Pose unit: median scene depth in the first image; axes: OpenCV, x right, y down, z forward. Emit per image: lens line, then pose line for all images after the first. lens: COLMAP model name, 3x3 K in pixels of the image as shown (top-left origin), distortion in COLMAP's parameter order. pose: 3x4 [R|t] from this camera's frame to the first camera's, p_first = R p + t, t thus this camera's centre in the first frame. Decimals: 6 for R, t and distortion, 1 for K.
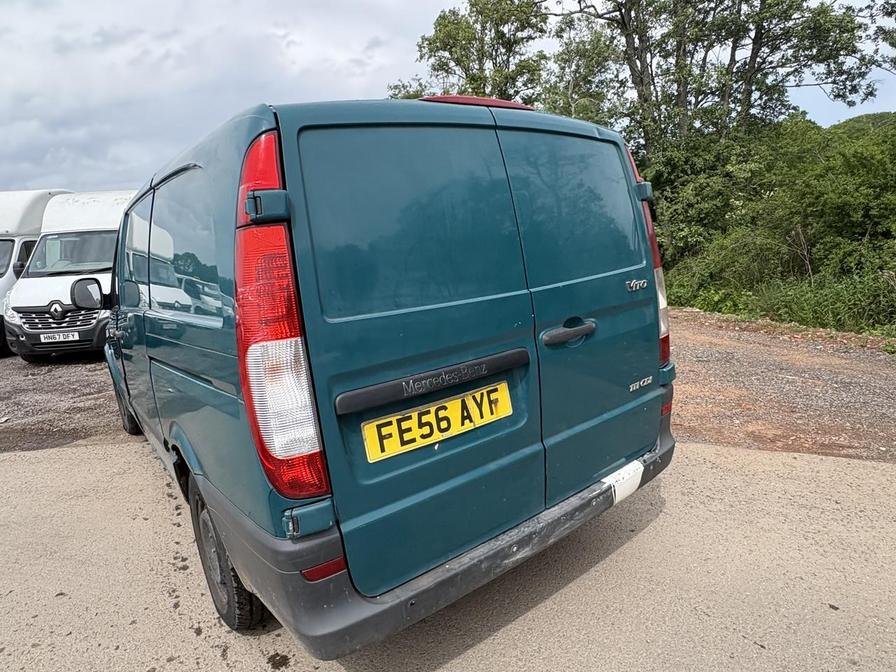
lens RADIAL K [[527.9, 0, 449.3], [0, 527.9, 342.0], [0, 0, 1]] dist [0.000705, -0.000638]
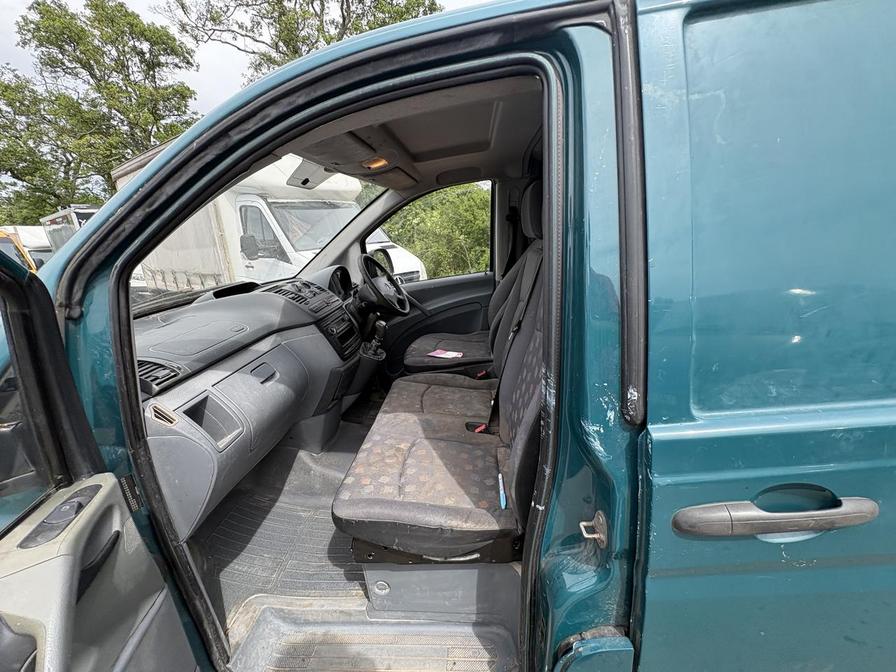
lens RADIAL K [[357.8, 0, 448.5], [0, 357.8, 337.1], [0, 0, 1]] dist [-0.007400, 0.003097]
pose [[0.668676, -0.184092, 0.720404, -1.426475], [0.159922, 0.981799, 0.102450, -0.252077], [-0.726152, 0.046702, 0.685946, 1.758324]]
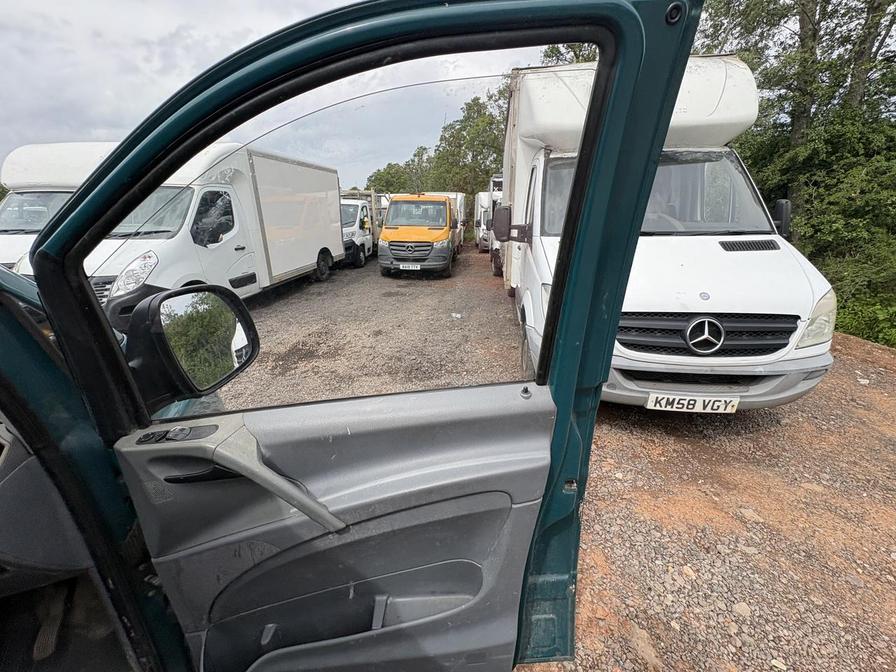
lens RADIAL K [[358.3, 0, 444.9], [0, 358.3, 336.2], [0, 0, 1]] dist [0.001304, -0.000097]
pose [[0.972927, 0.128320, -0.192217, -0.247979], [-0.100865, 0.984068, 0.146409, -0.523033], [0.207942, -0.123057, 0.970370, 2.533163]]
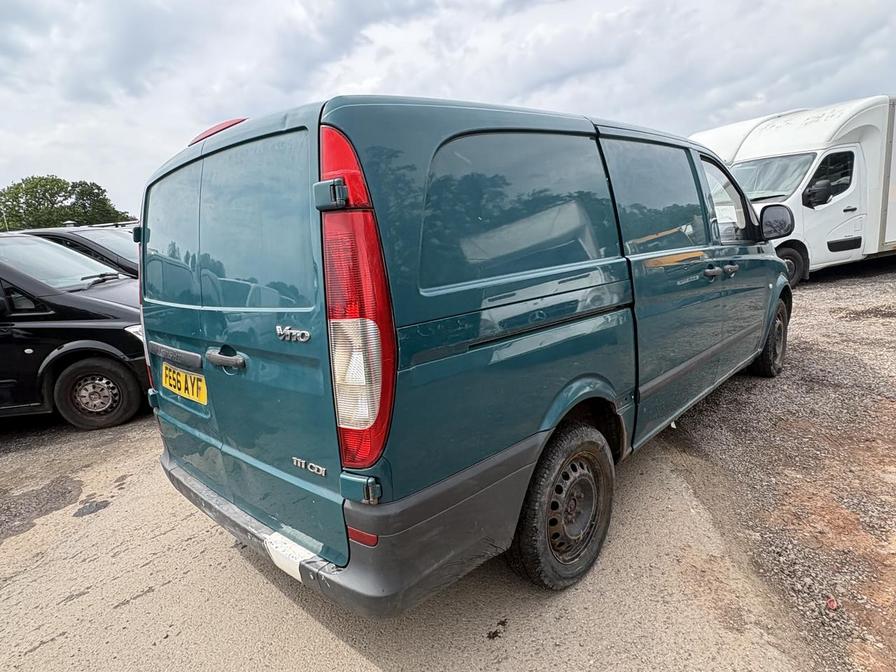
lens RADIAL K [[527.8, 0, 451.2], [0, 527.8, 337.3], [0, 0, 1]] dist [-0.001127, 0.000010]
pose [[0.171184, 0.270493, -0.947380, 1.228063], [-0.112661, 0.960641, 0.253922, -0.356027], [0.978776, 0.063265, 0.194921, 1.220938]]
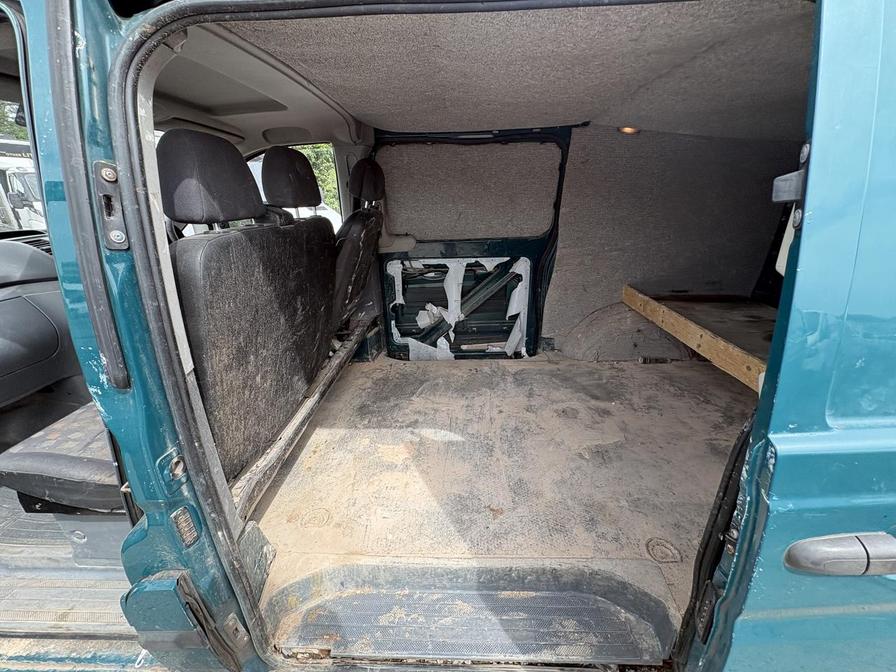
lens RADIAL K [[358.3, 0, 444.9], [0, 358.3, 336.2], [0, 0, 1]] dist [0.001304, -0.000097]
pose [[0.636843, -0.202937, 0.743806, -1.156507], [0.092636, 0.977889, 0.187489, -0.200455], [-0.765408, -0.050498, 0.641561, 1.423052]]
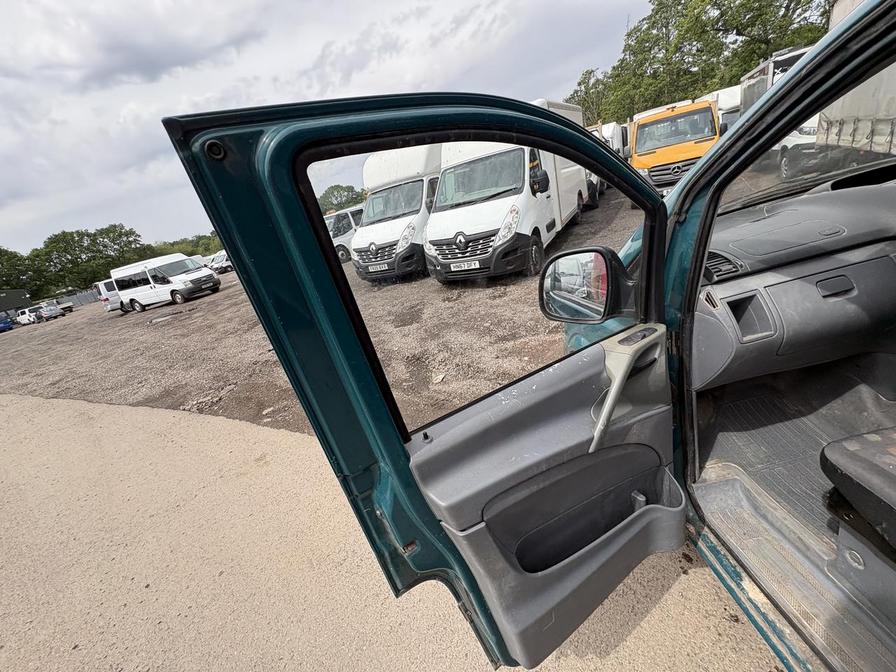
lens RADIAL K [[357.8, 0, 448.5], [0, 357.8, 337.1], [0, 0, 1]] dist [-0.007400, 0.003097]
pose [[0.805478, 0.101059, -0.583945, -1.364240], [0.071947, 0.961389, 0.265623, -0.296372], [0.588242, -0.255967, 0.767107, 1.600521]]
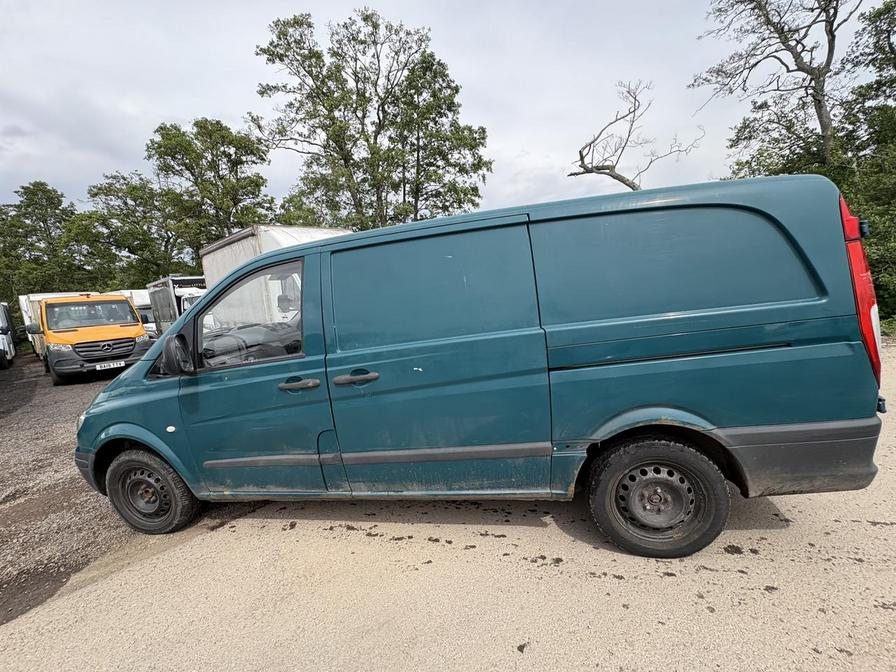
lens RADIAL K [[352.6, 0, 449.8], [0, 352.6, 340.4], [0, 0, 1]] dist [0.001833, -0.000106]
pose [[0.749747, -0.100817, 0.653999, -1.544756], [0.166379, 0.985296, -0.038850, -0.051335], [-0.640466, 0.137940, 0.755497, 0.723971]]
